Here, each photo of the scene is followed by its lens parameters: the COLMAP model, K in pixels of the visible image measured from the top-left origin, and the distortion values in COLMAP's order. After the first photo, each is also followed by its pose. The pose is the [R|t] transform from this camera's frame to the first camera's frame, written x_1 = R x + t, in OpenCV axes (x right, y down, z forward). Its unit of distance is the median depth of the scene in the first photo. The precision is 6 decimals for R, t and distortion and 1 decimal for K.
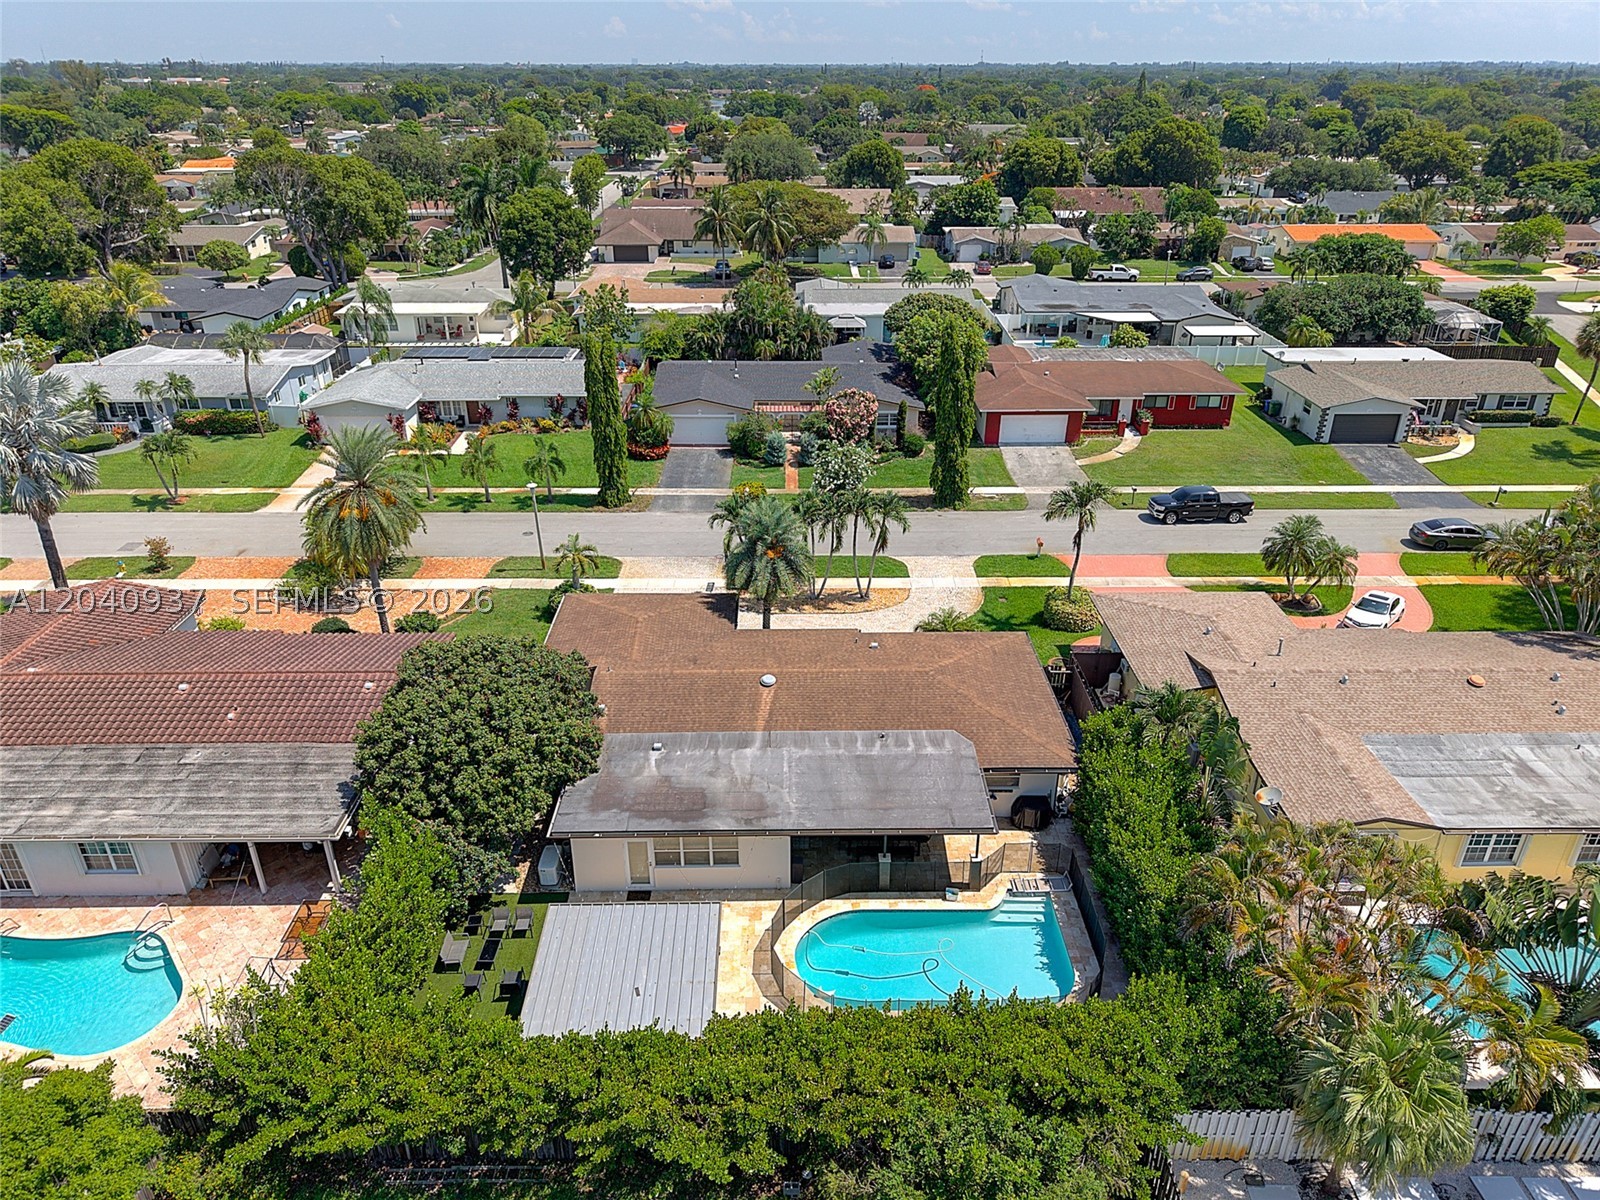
lens RADIAL K [[1070.2, 0, 799.8], [0, 1070.2, 601.9], [0, 0, 1]] dist [0.021232, -0.018148]
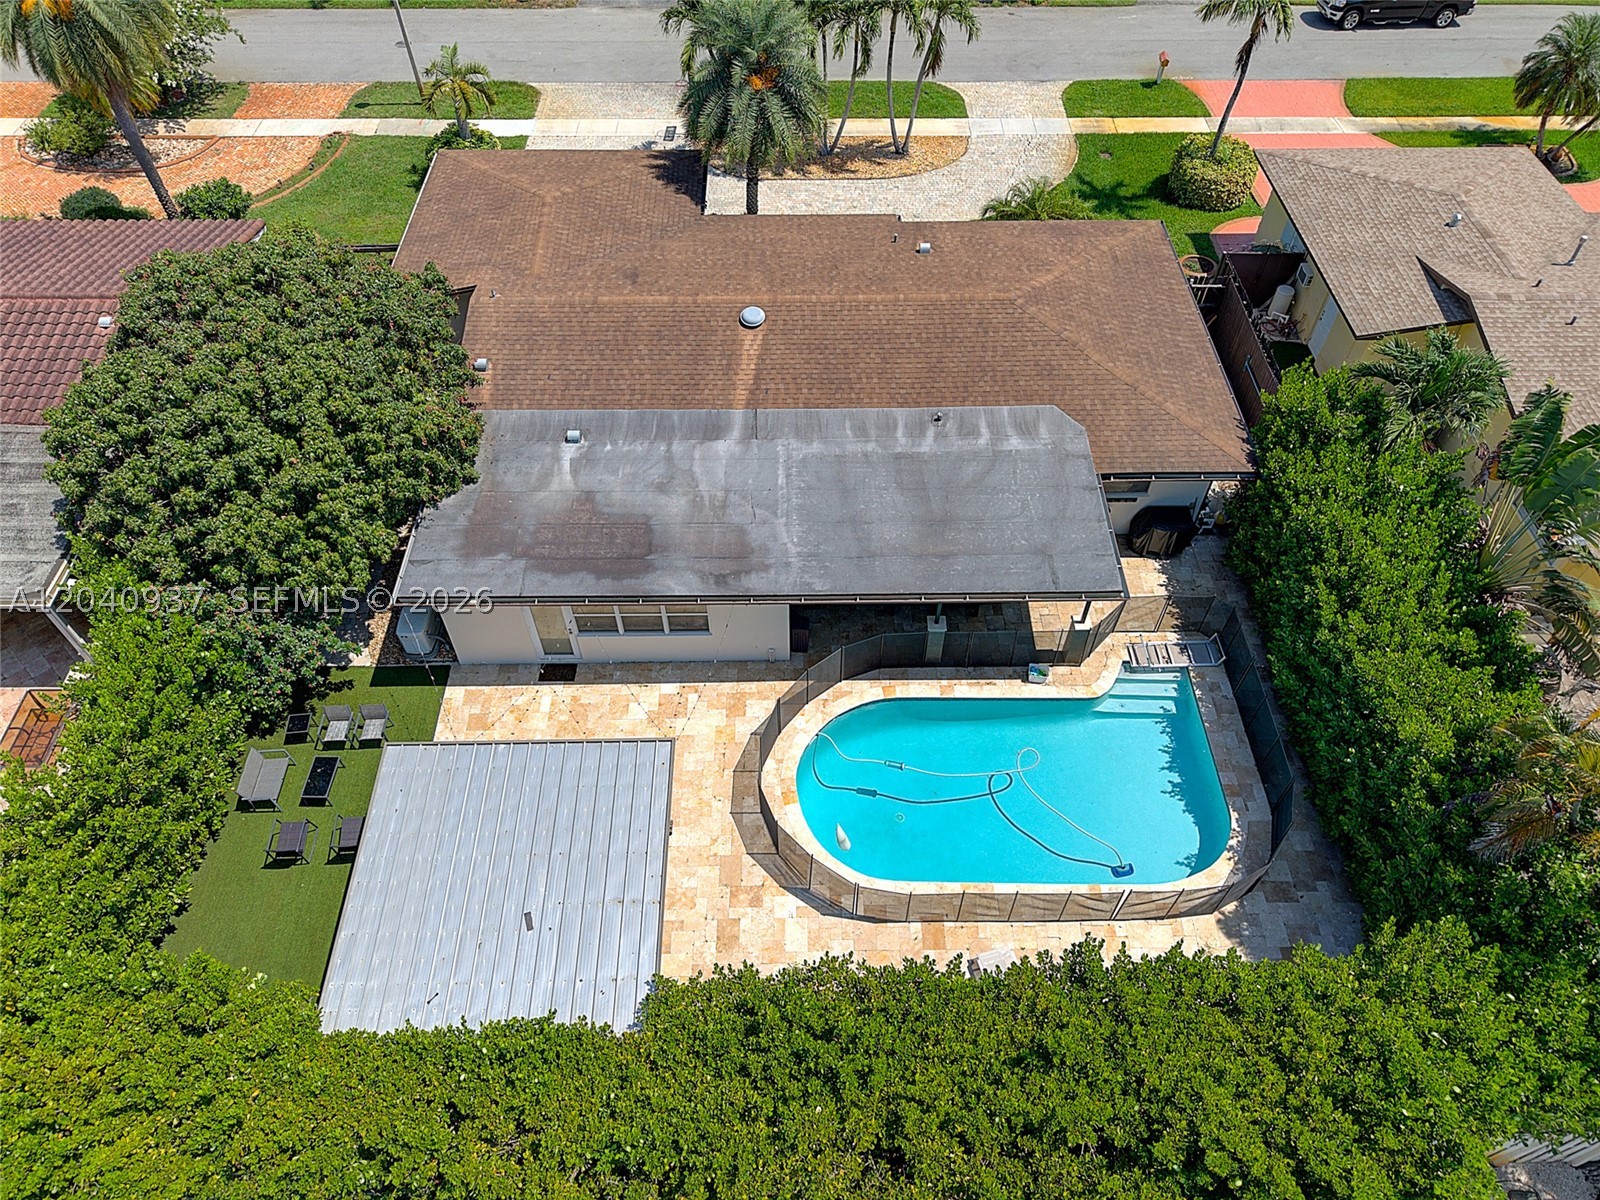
lens RADIAL K [[1070.2, 0, 802.8], [0, 1070.2, 605.3], [0, 0, 1]] dist [0.021232, -0.018148]
pose [[0.999999, 0.001571, -0.000462, -0.000506], [-0.001248, 0.913842, 0.406069, -0.027089], [0.001060, -0.406067, 0.913843, 0.405484]]
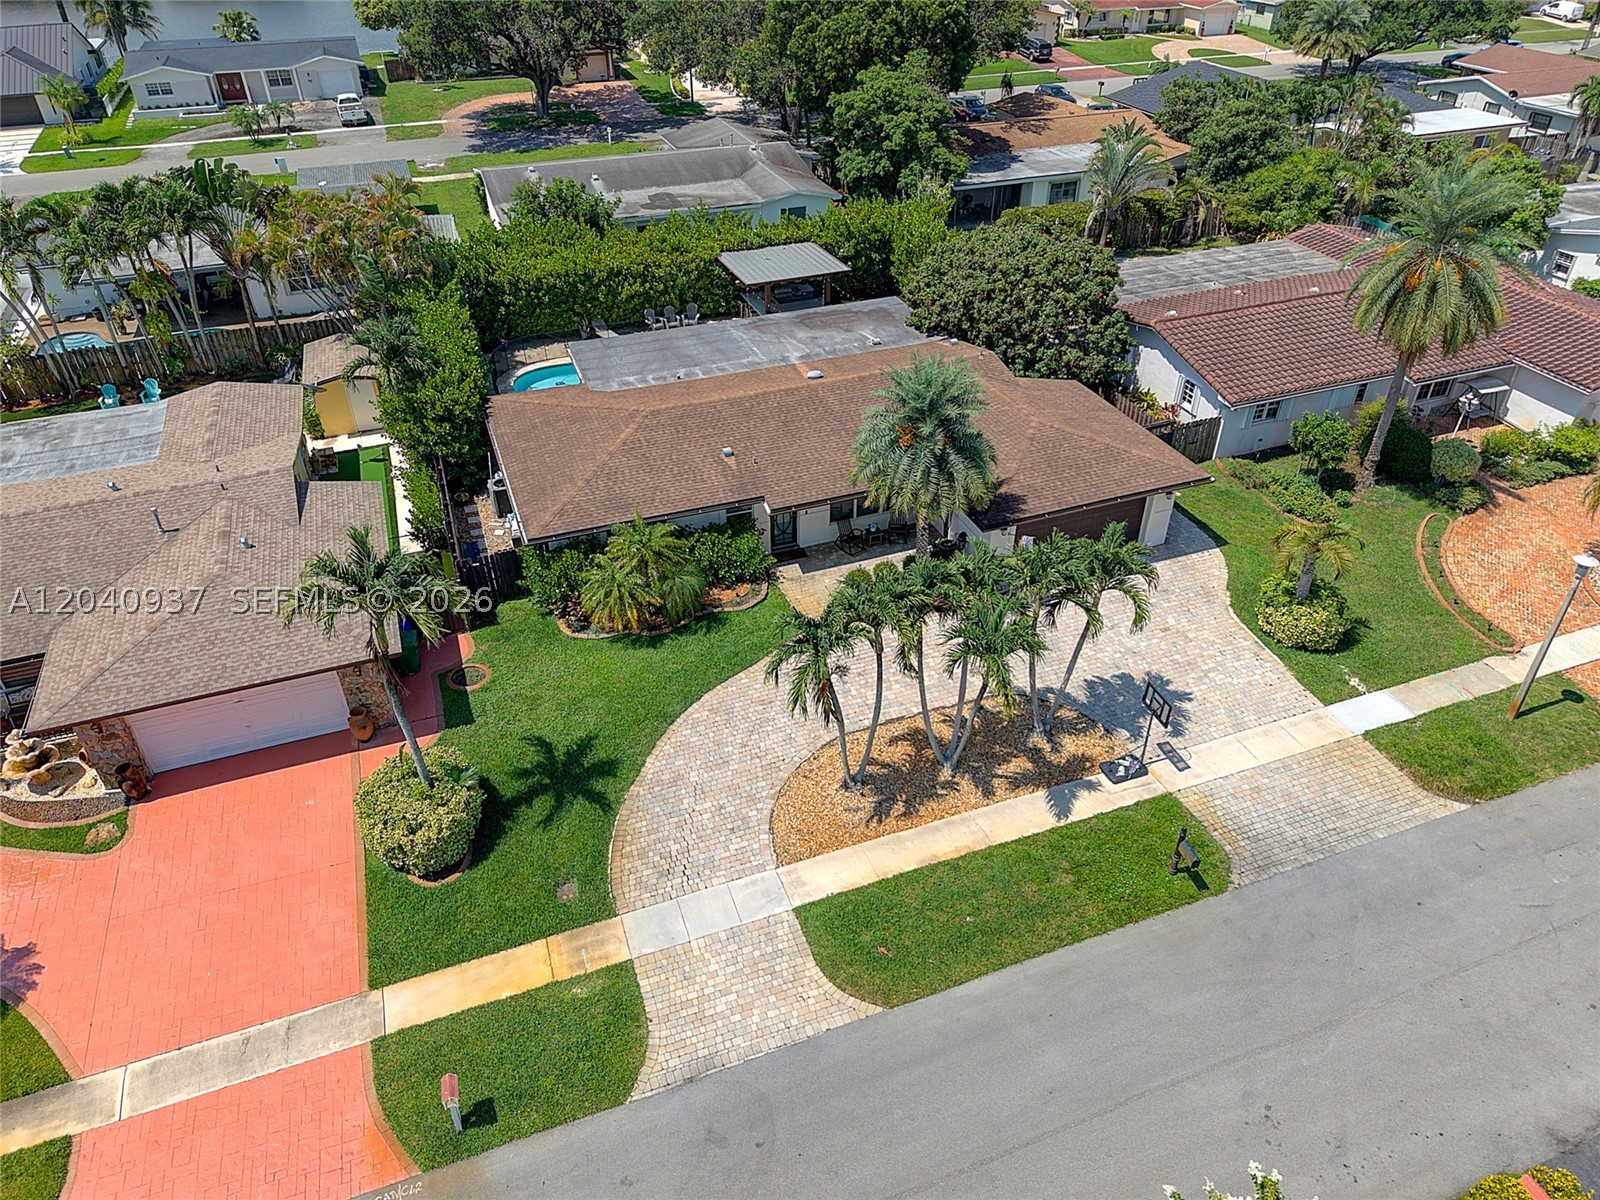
lens RADIAL K [[1070.2, 0, 802.4], [0, 1070.2, 593.9], [0, 0, 1]] dist [0.021232, -0.018148]
pose [[-0.939800, 0.203171, -0.274768, 0.300100], [-0.149000, 0.479972, 0.864538, -0.695735], [0.307530, 0.853433, -0.420805, 1.704879]]
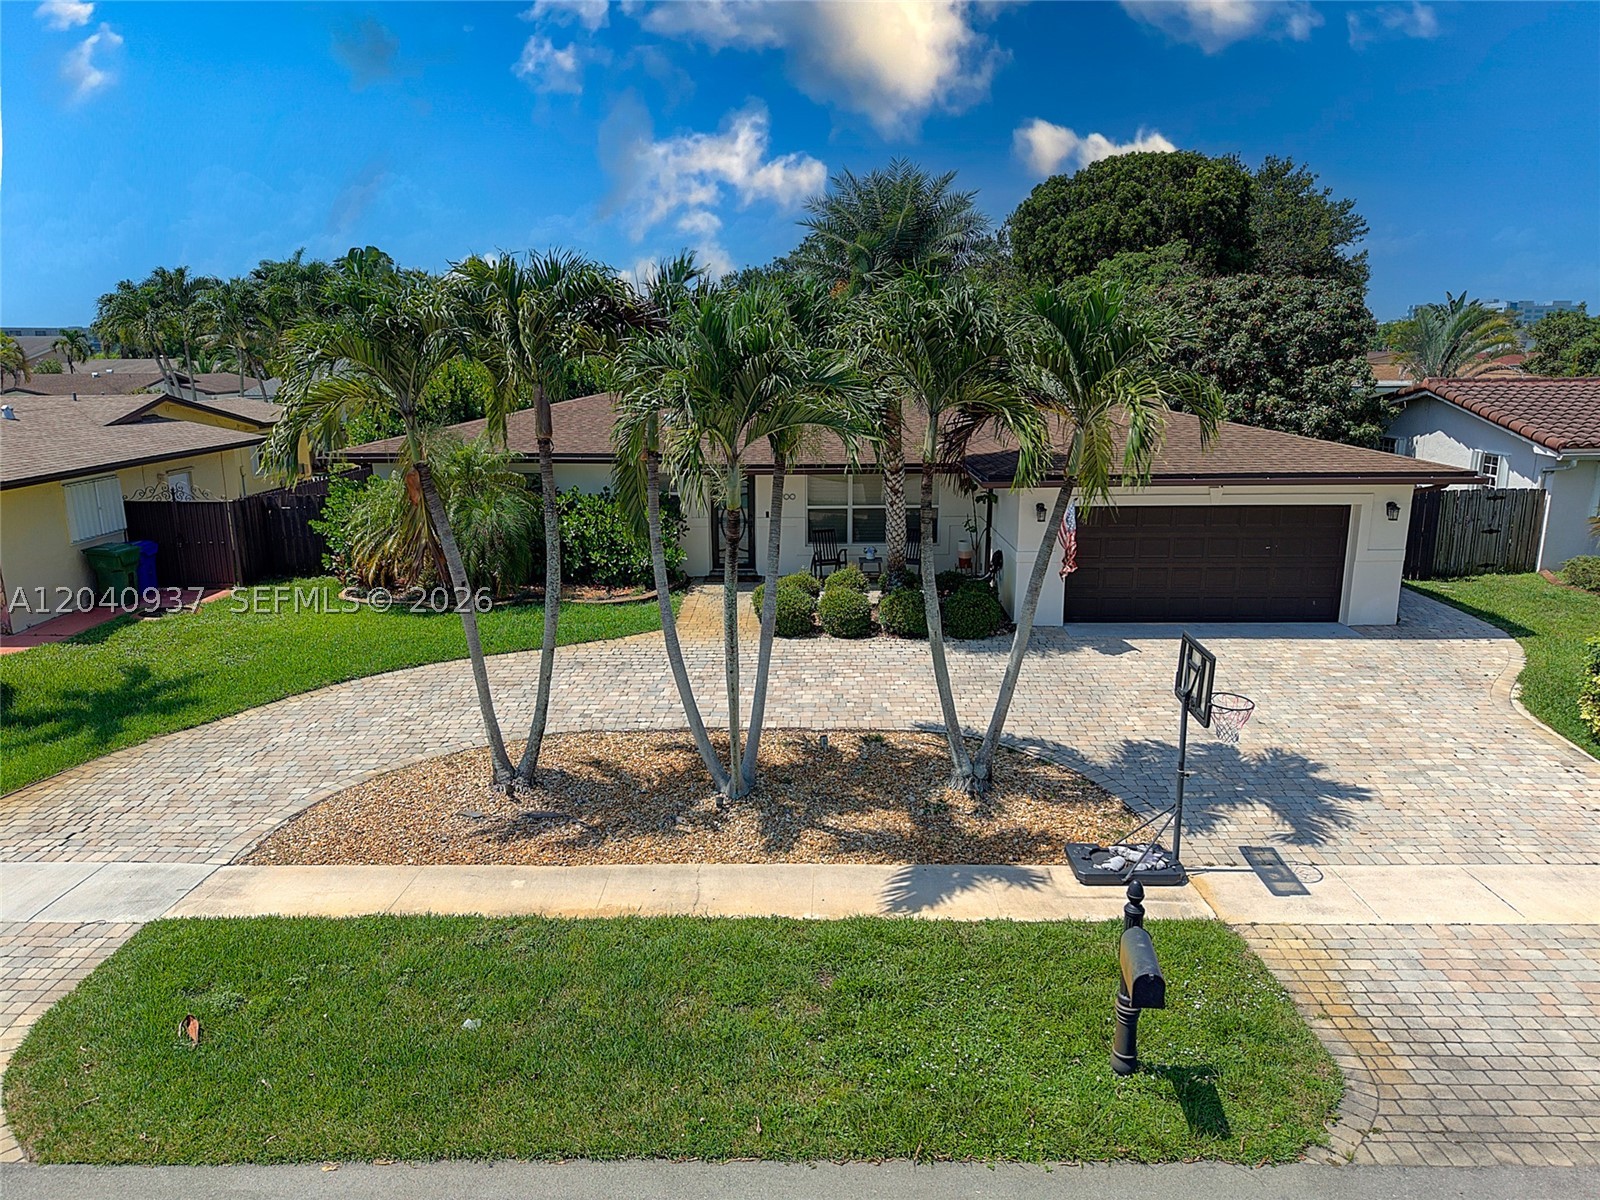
lens RADIAL K [[1070.2, 0, 806.1], [0, 1070.2, 596.0], [0, 0, 1]] dist [0.021232, -0.018148]
pose [[-0.999824, -0.000299, 0.018733, -0.007825], [0.011741, 0.769182, 0.638922, -0.274582], [-0.014600, 0.639030, -0.769043, 1.747729]]
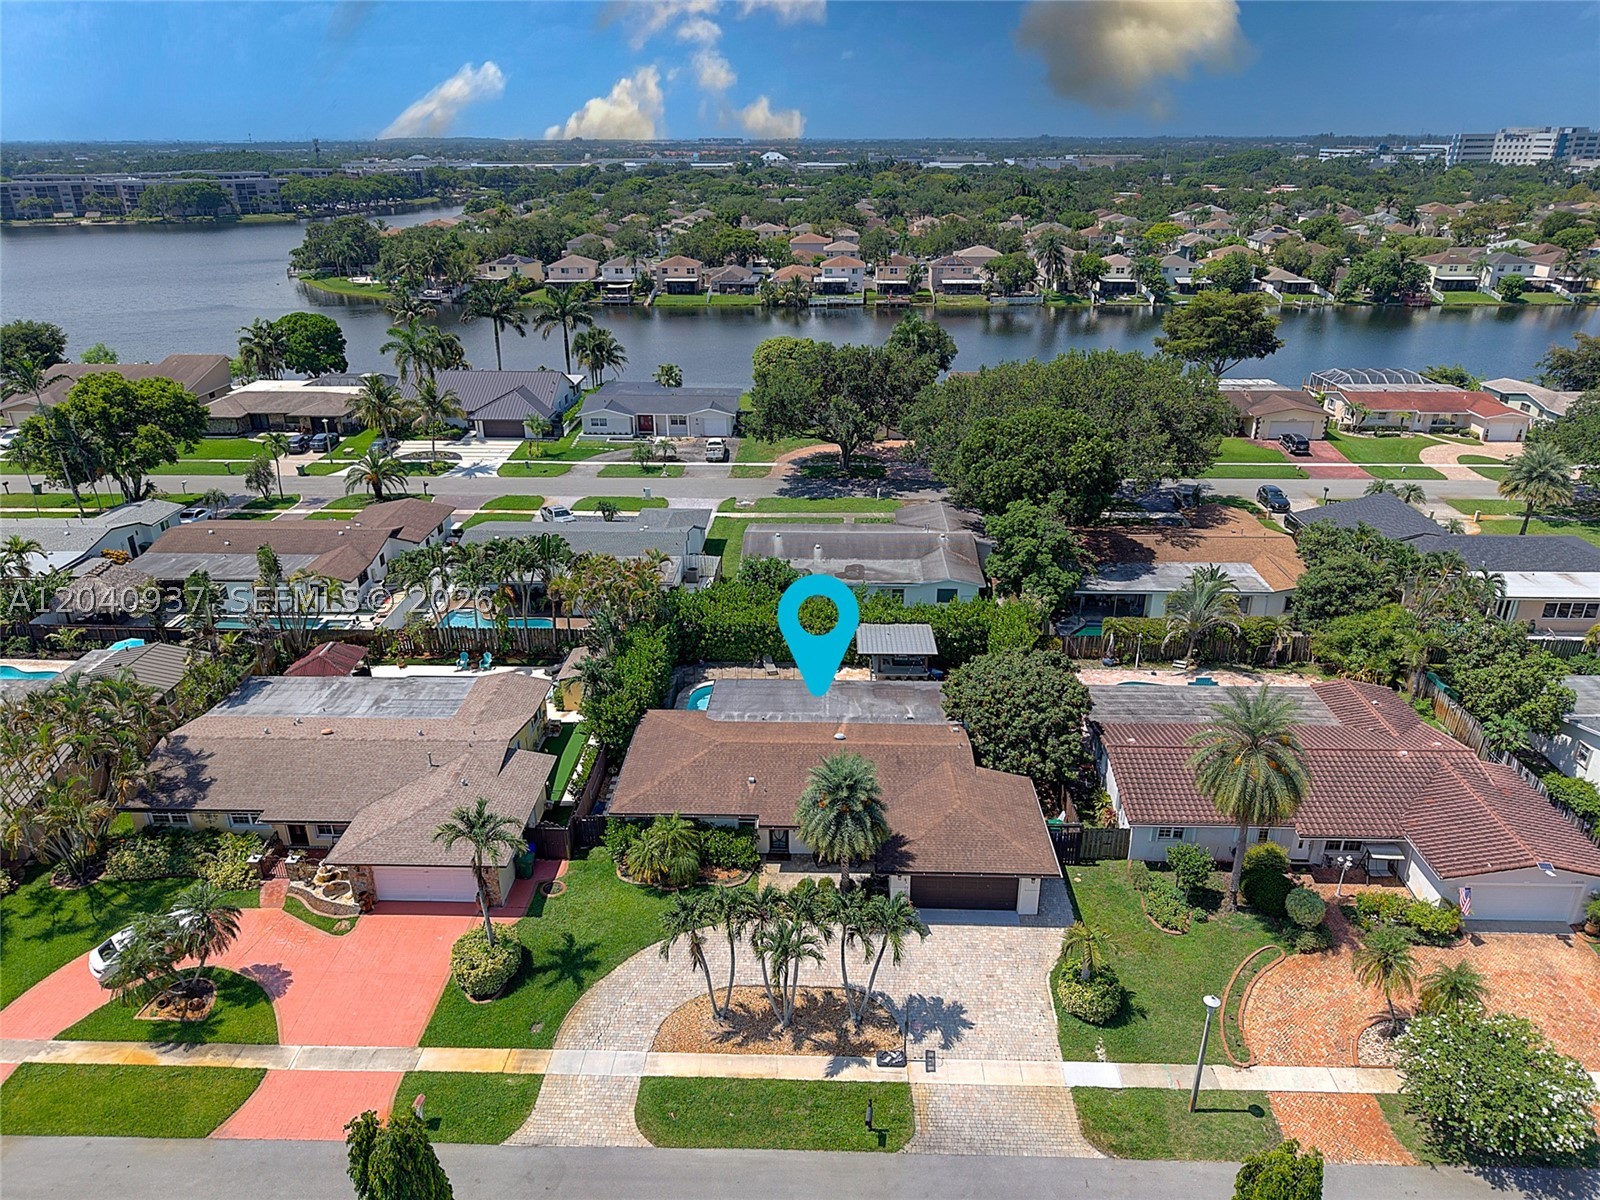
lens RADIAL K [[1070.2, 0, 803.9], [0, 1070.2, 590.1], [0, 0, 1]] dist [0.021232, -0.018148]
pose [[-0.999169, -0.013297, 0.038539, -0.037397], [0.020581, 0.651502, 0.758368, -1.194186], [-0.035192, 0.758531, -0.650686, 1.924566]]
